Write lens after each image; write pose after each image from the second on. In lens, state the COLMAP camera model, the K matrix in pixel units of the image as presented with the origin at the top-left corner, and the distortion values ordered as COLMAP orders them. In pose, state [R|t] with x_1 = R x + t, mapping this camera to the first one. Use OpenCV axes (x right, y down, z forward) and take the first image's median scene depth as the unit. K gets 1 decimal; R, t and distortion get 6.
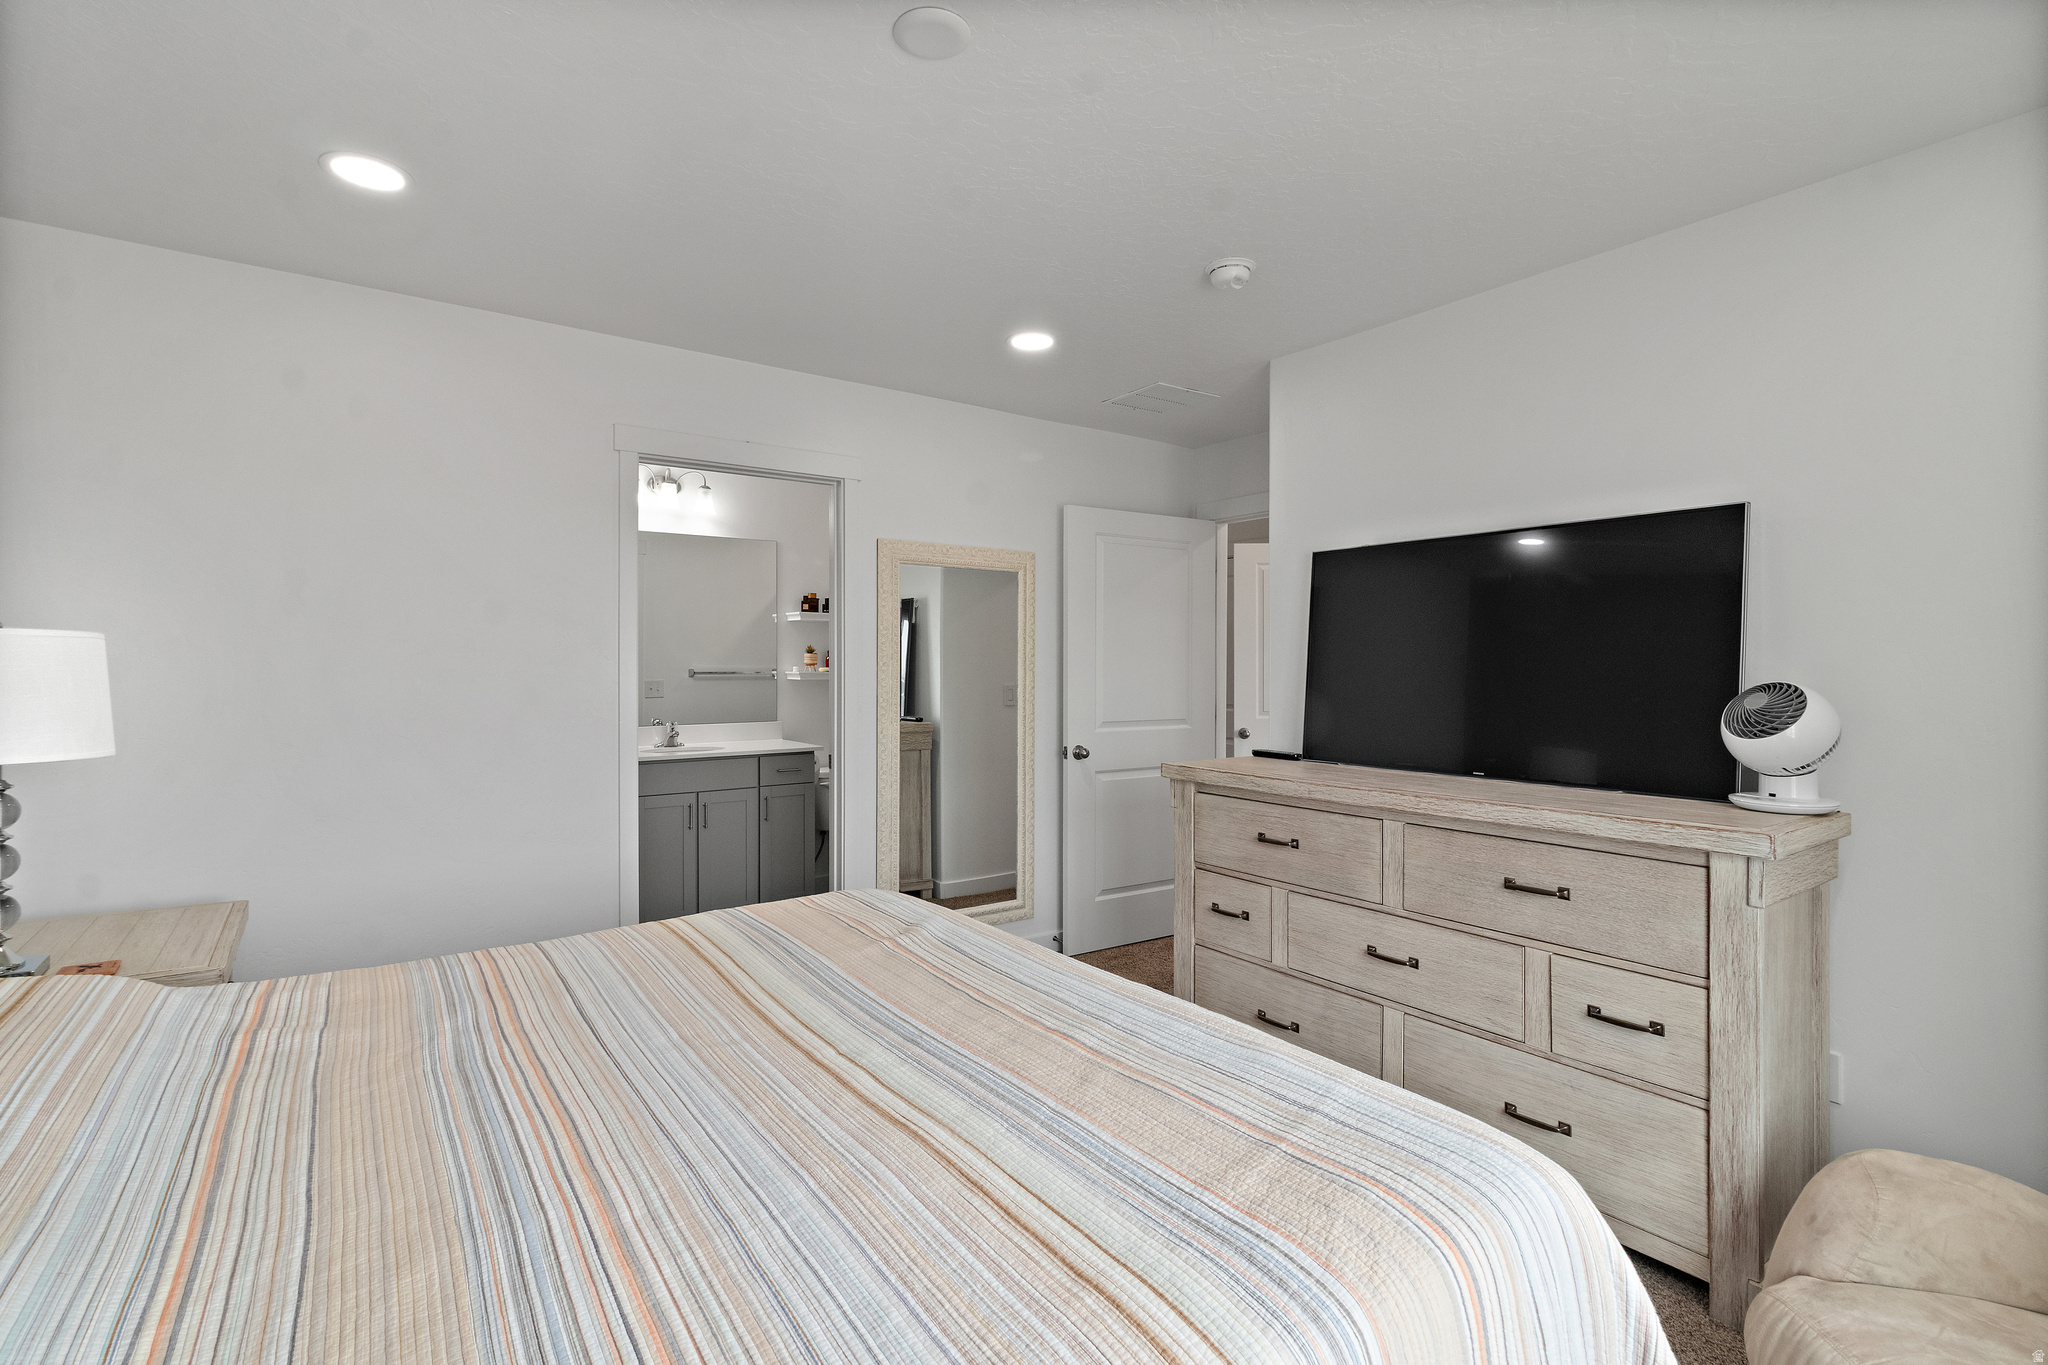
lens RADIAL K [[956.2, 0, 1020.3], [0, 956.2, 676.0], [0, 0, 1]] dist [-0.000624, 0.001152]
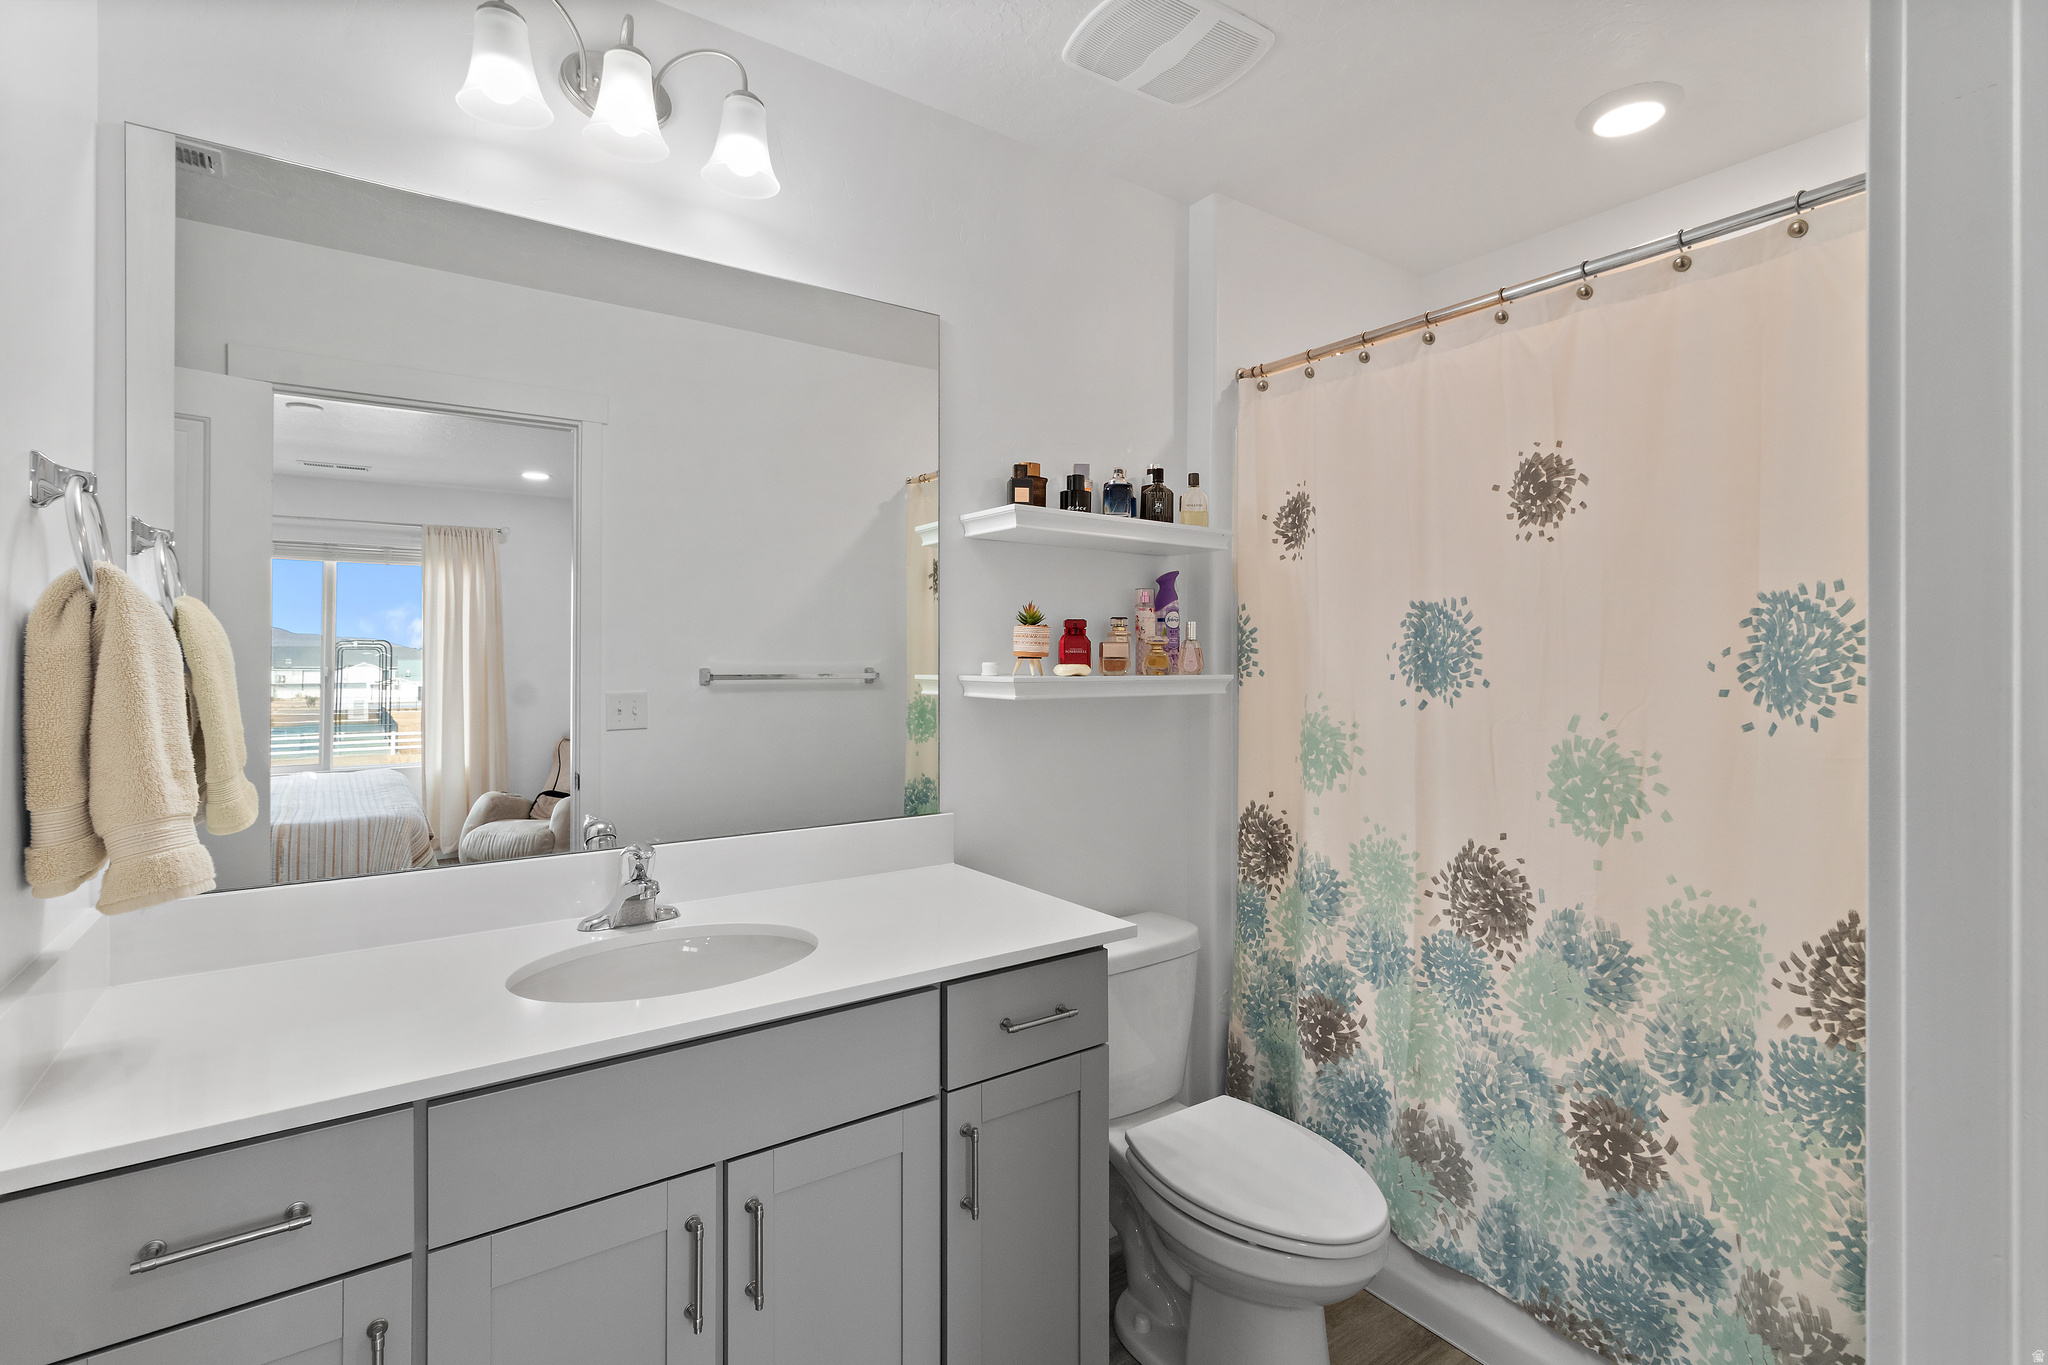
lens RADIAL K [[956.2, 0, 1030.1], [0, 956.2, 668.9], [0, 0, 1]] dist [-0.000624, 0.001152]
pose [[0.999979, -0.002329, -0.006009, -0.230059], [0.002300, 0.999985, -0.004891, -0.005909], [0.006020, 0.004877, 0.999970, 0.674199]]
